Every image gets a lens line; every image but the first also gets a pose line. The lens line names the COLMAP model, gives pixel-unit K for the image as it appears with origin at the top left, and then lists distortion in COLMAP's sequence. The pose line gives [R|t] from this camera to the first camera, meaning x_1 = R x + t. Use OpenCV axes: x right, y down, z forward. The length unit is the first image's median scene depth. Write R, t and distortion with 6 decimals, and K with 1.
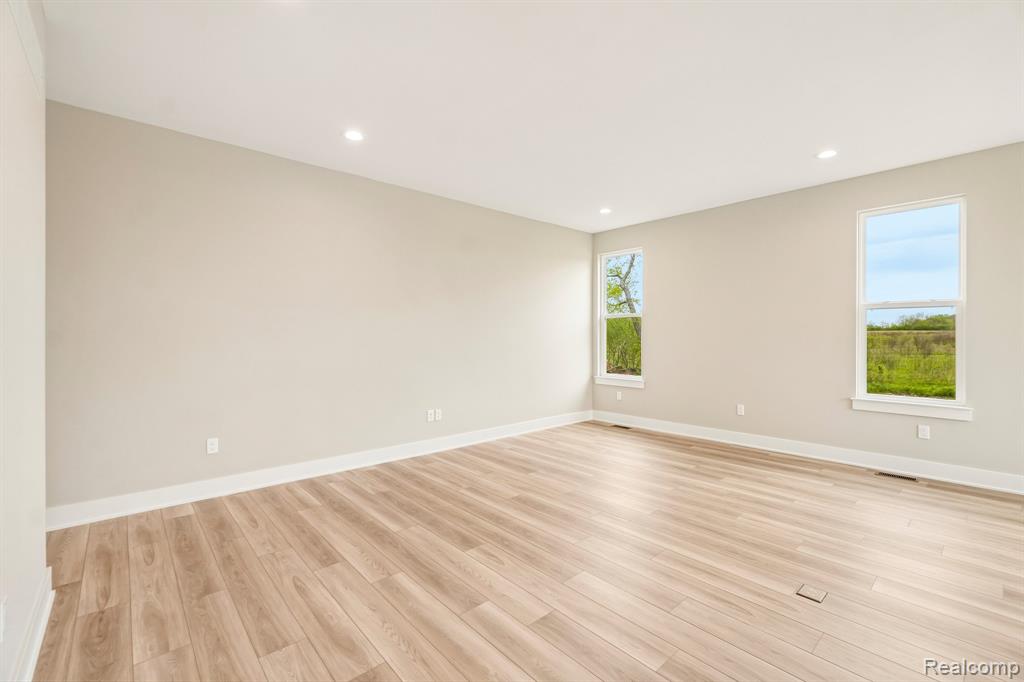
lens RADIAL K [[439.7, 0, 514.5], [0, 439.7, 338.5], [0, 0, 1]] dist [-0.009564, 0.004286]
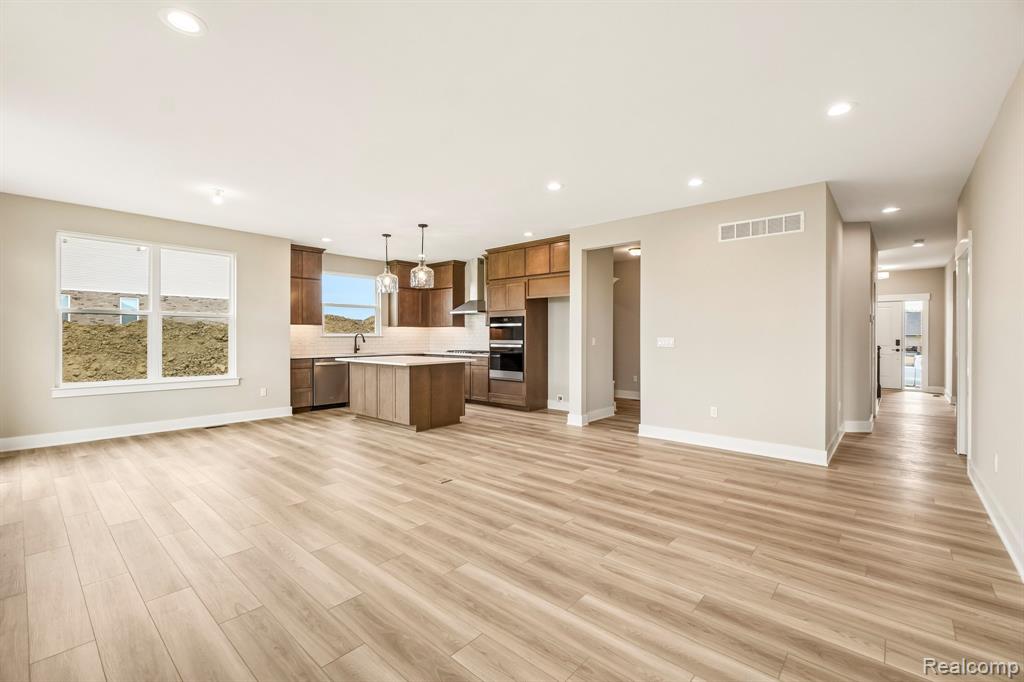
lens RADIAL K [[439.7, 0, 517.0], [0, 439.7, 337.0], [0, 0, 1]] dist [-0.009564, 0.004286]
pose [[-0.992918, -0.002464, -0.118779, 0.428229], [-0.003166, 0.999979, 0.005724, -0.010095], [0.118762, 0.006060, -0.992904, 2.018667]]
